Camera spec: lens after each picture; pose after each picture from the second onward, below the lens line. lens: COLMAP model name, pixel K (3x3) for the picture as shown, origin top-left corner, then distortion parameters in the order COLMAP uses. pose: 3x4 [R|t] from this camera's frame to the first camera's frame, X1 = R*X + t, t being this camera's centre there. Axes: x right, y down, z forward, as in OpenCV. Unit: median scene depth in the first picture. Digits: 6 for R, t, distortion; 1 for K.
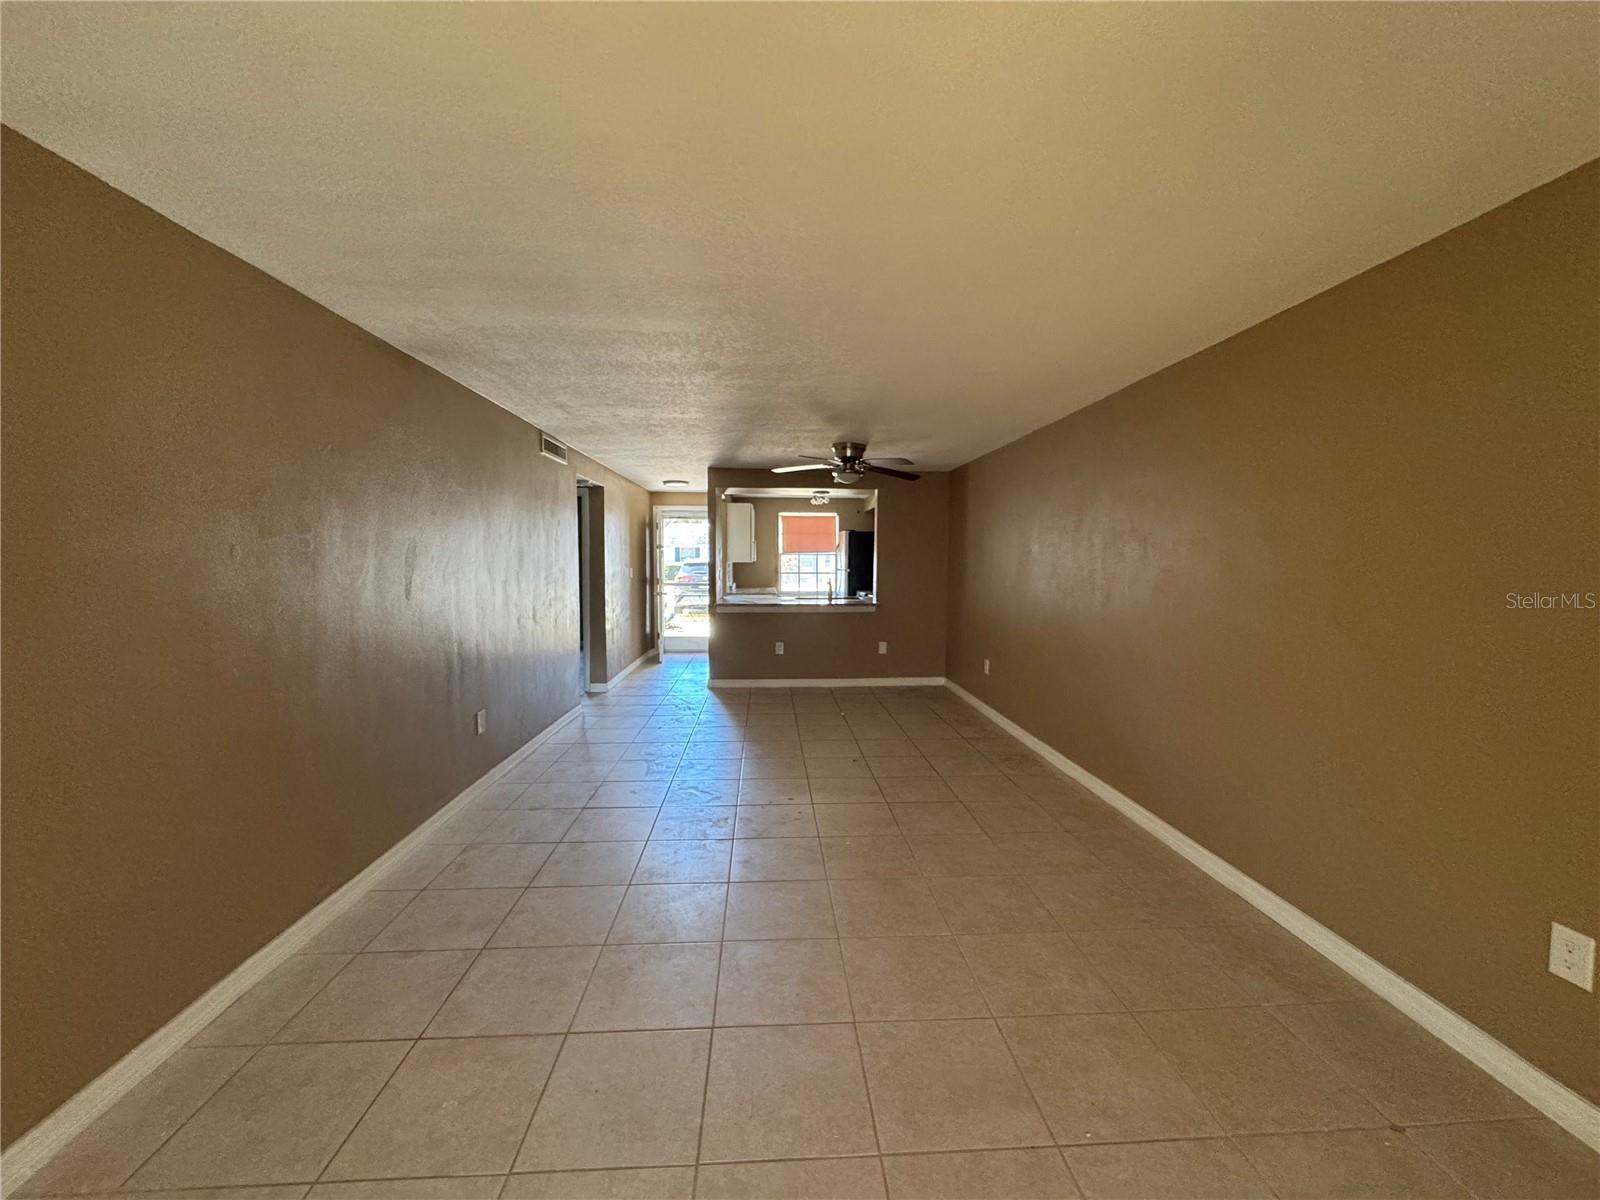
lens RADIAL K [[637.2, 0, 798.6], [0, 637.2, 601.2], [0, 0, 1]] dist [-0.003594, -0.000225]
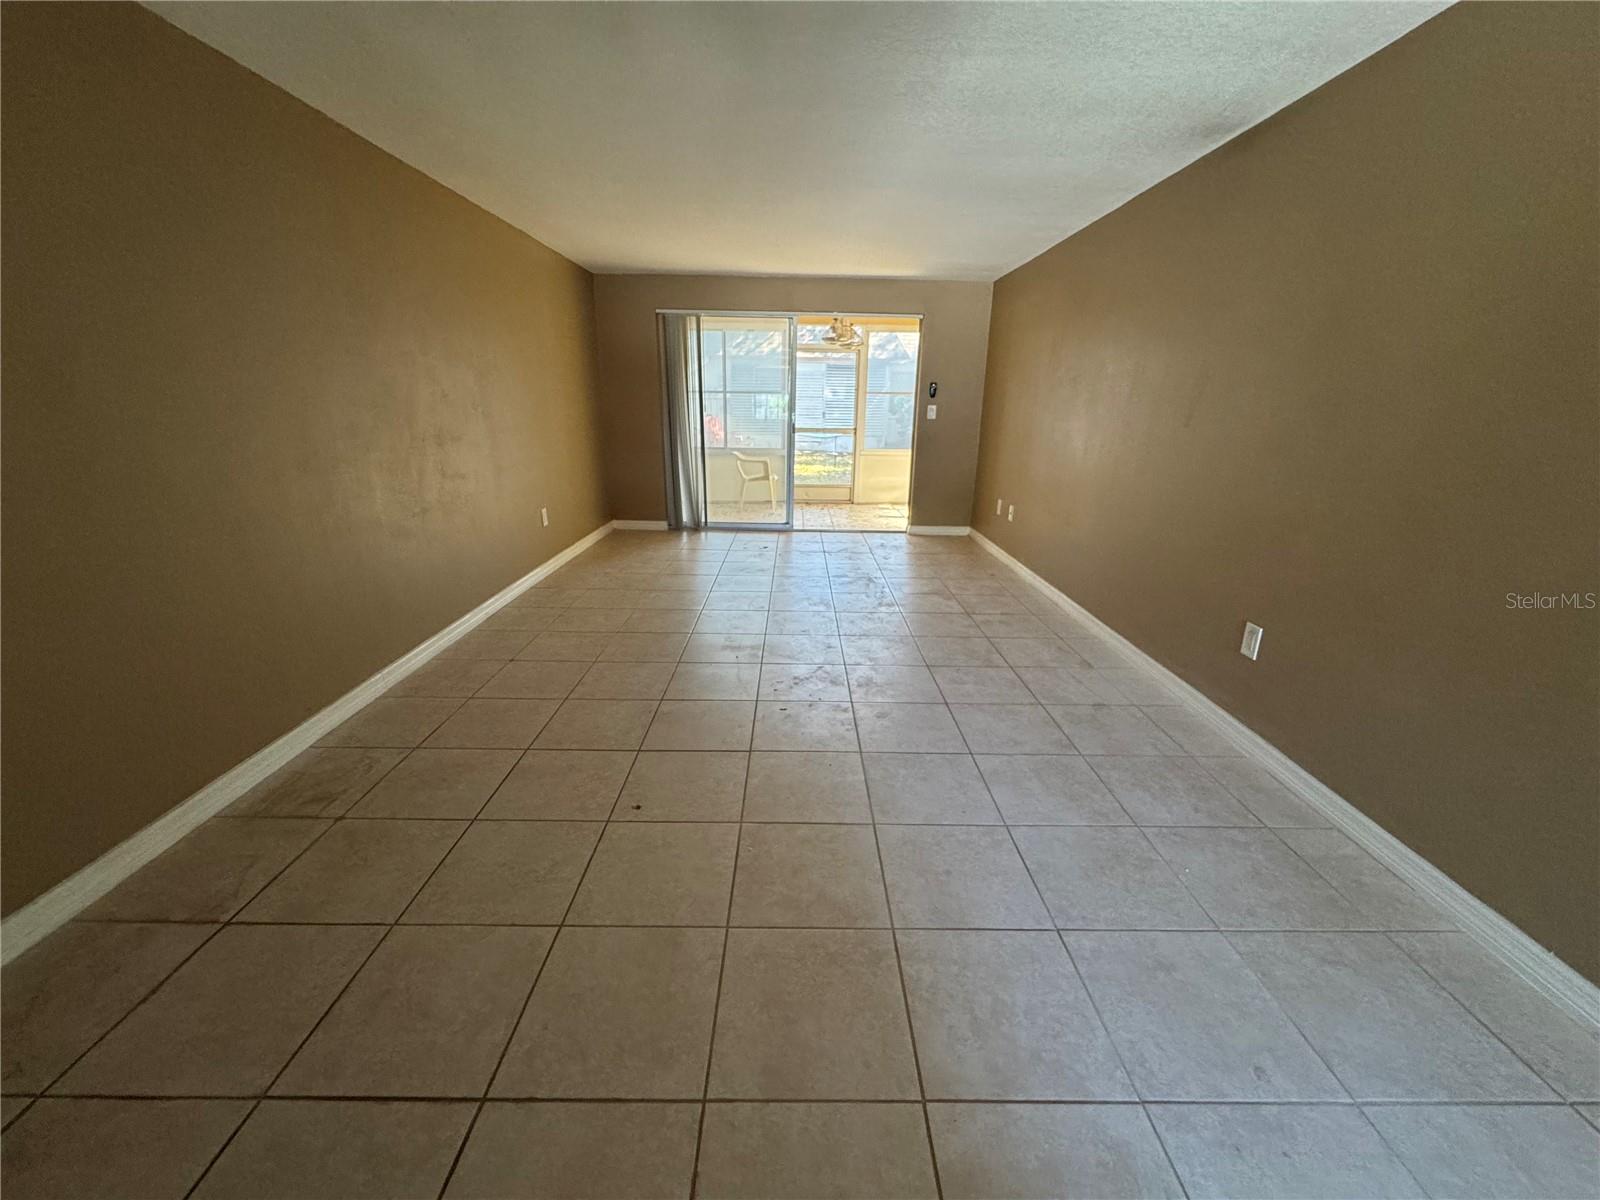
lens RADIAL K [[637.2, 0, 796.2], [0, 637.2, 595.5], [0, 0, 1]] dist [-0.003594, -0.000225]
pose [[-0.998551, -0.030073, 0.044621, -0.067213], [-0.012059, 0.933221, 0.359102, -0.100698], [-0.052440, 0.358043, -0.932231, 1.935232]]
